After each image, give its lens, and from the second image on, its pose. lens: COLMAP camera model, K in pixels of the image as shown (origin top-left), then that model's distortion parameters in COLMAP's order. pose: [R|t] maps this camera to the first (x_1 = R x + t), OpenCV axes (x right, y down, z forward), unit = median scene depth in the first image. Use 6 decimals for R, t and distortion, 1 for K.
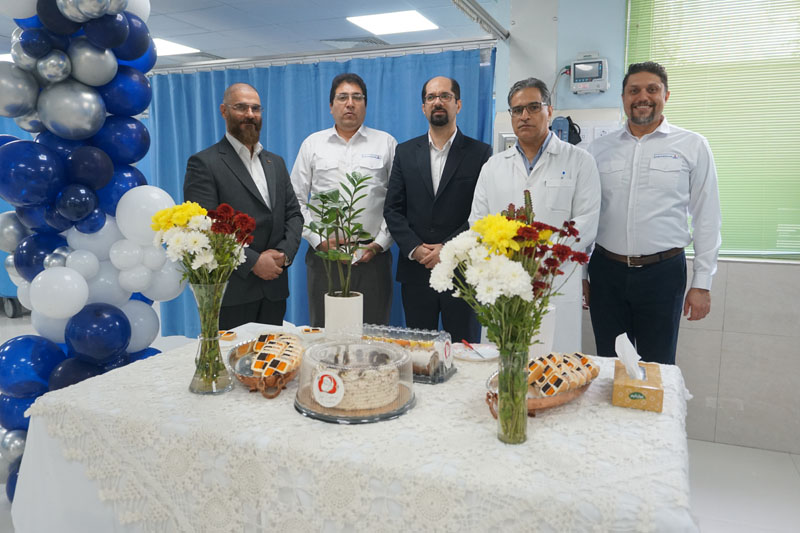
lens RADIAL K [[629.3, 0, 400.3], [0, 629.3, 270.7], [0, 0, 1]] dist [-0.035781, 0.006654]
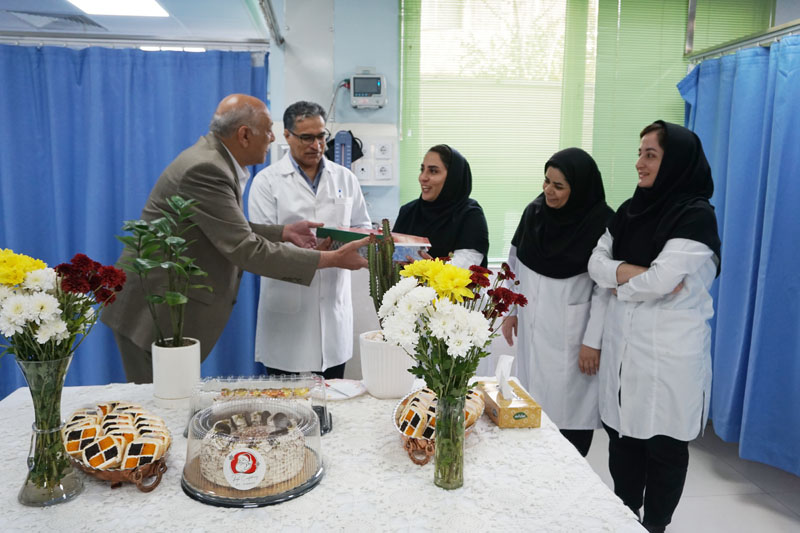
lens RADIAL K [[649.8, 0, 400.0], [0, 649.8, 266.5], [0, 0, 1]] dist [-0.000683, 0.004843]
pose [[0.881194, -0.055401, 0.469497, -0.291305], [0.055821, 0.998356, 0.013036, -0.075242], [-0.469447, 0.014720, 0.882838, 0.107393]]
